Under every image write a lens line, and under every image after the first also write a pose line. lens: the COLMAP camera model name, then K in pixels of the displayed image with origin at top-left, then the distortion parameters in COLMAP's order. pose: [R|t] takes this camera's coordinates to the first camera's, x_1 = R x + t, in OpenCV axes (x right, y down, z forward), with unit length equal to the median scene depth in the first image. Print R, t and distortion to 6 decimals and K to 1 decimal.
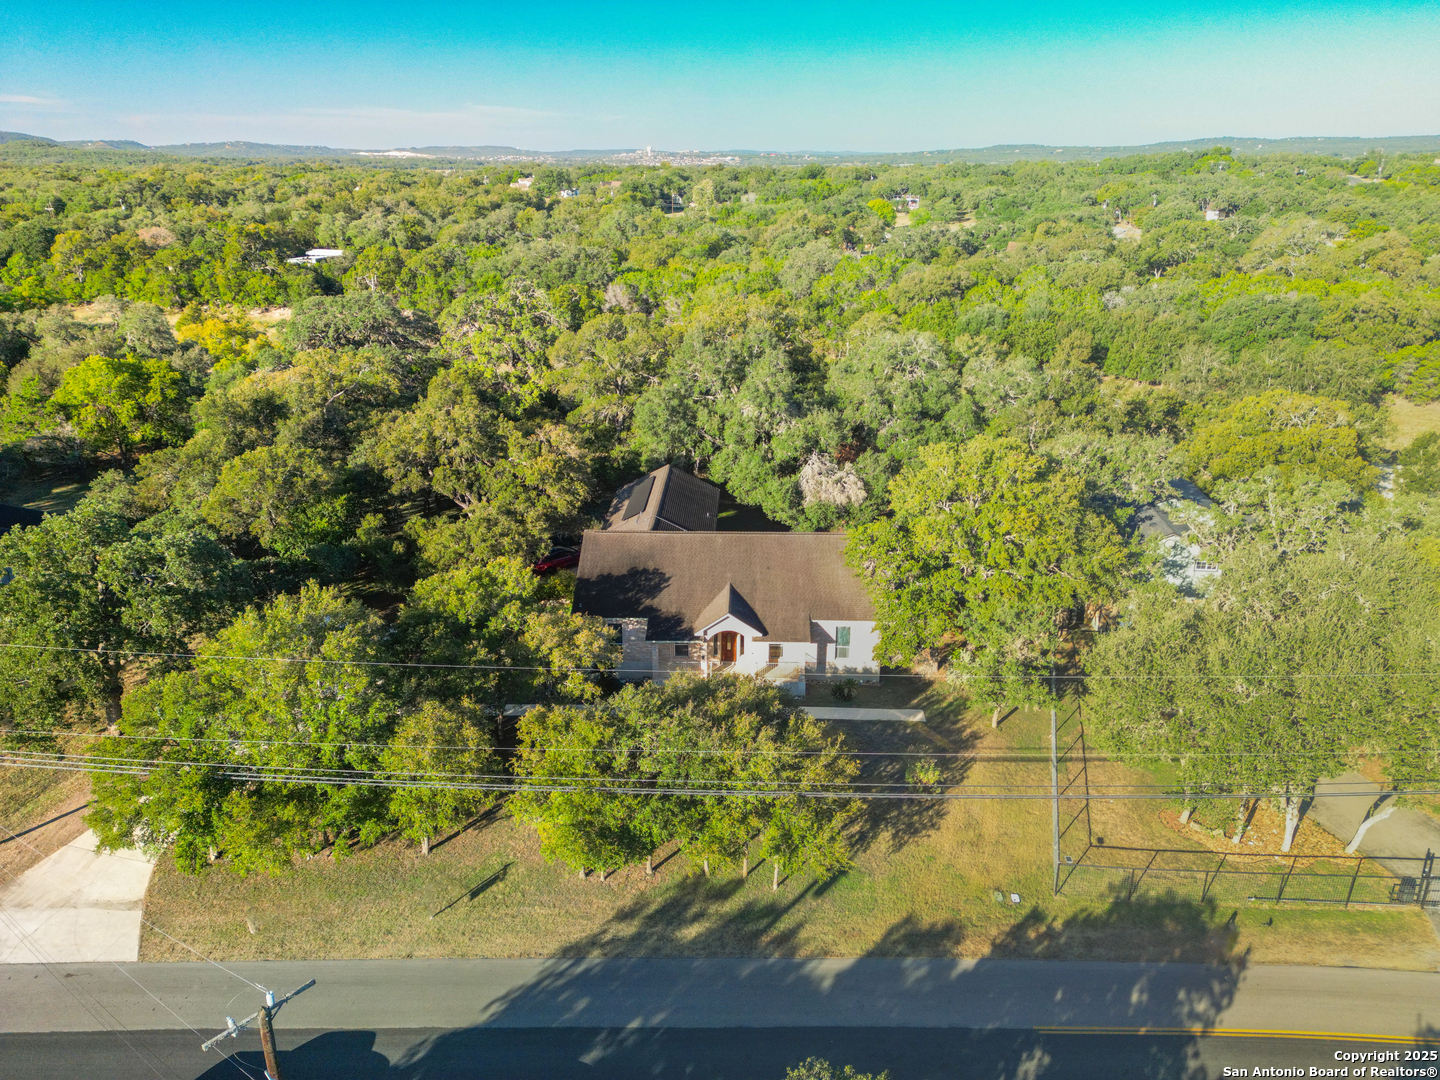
lens RADIAL K [[996.2, 0, 720.0], [0, 996.2, 540.0], [0, 0, 1]] dist [0.060283, 0.000561]
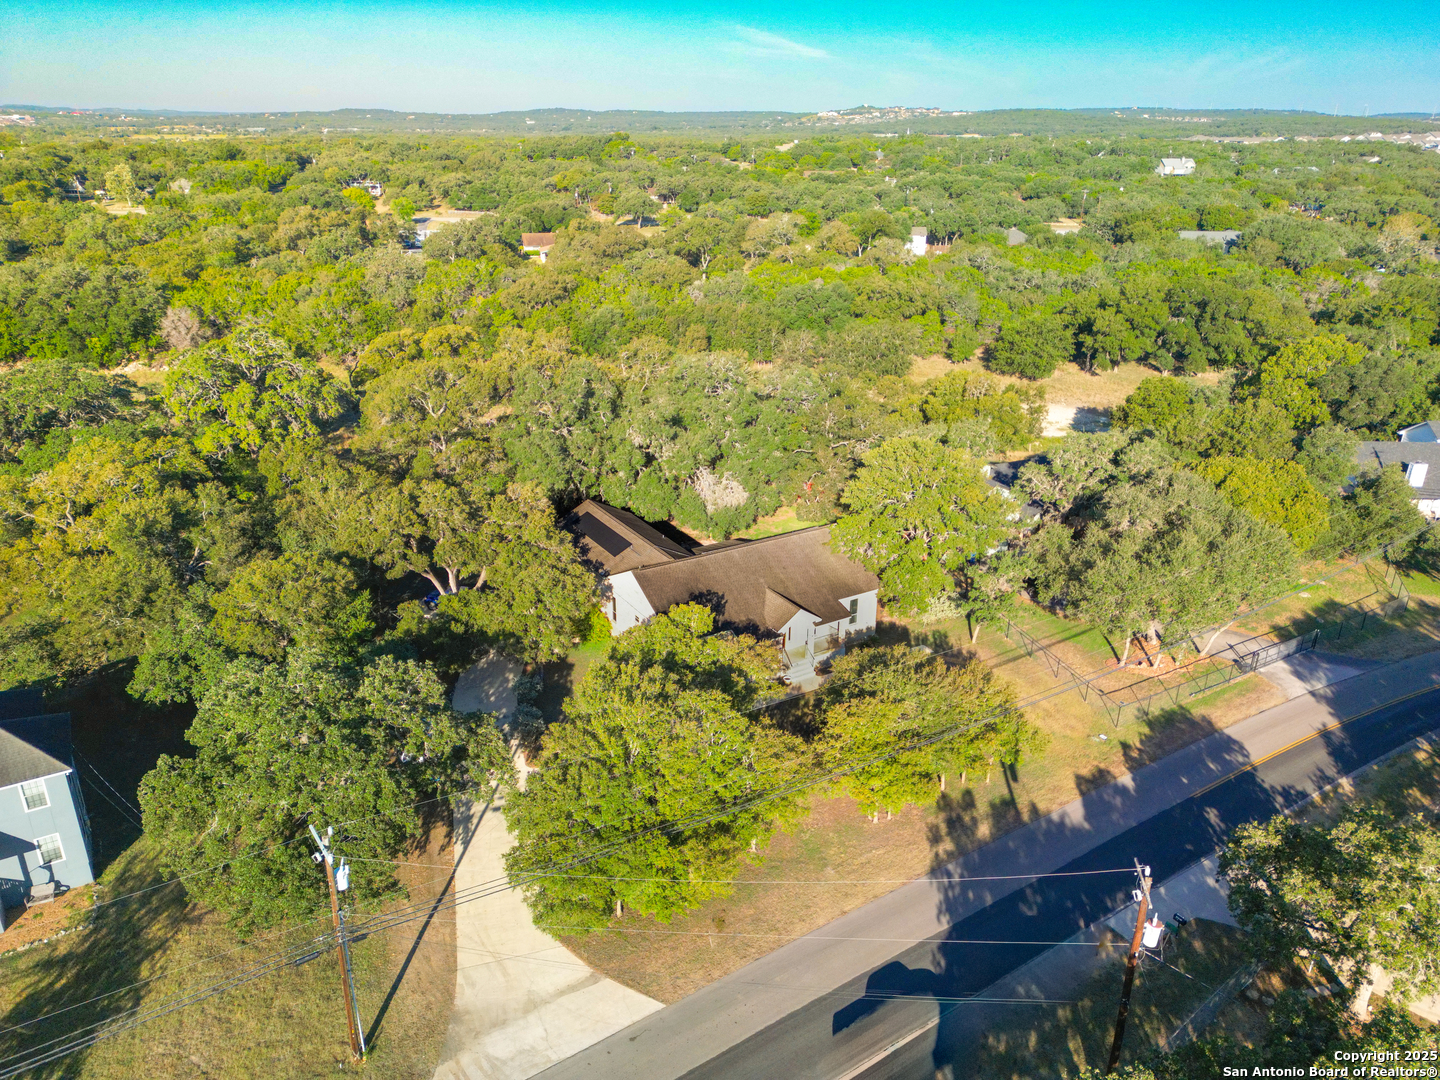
lens RADIAL K [[1021.8, 0, 720.0], [0, 1021.8, 540.0], [0, 0, 1]] dist [0.091342, -0.098987]
pose [[0.837592, -0.194478, 0.510507, -0.917076], [0.184949, 0.980253, 0.069979, -0.149848], [-0.514036, 0.035804, 0.857021, -0.028140]]
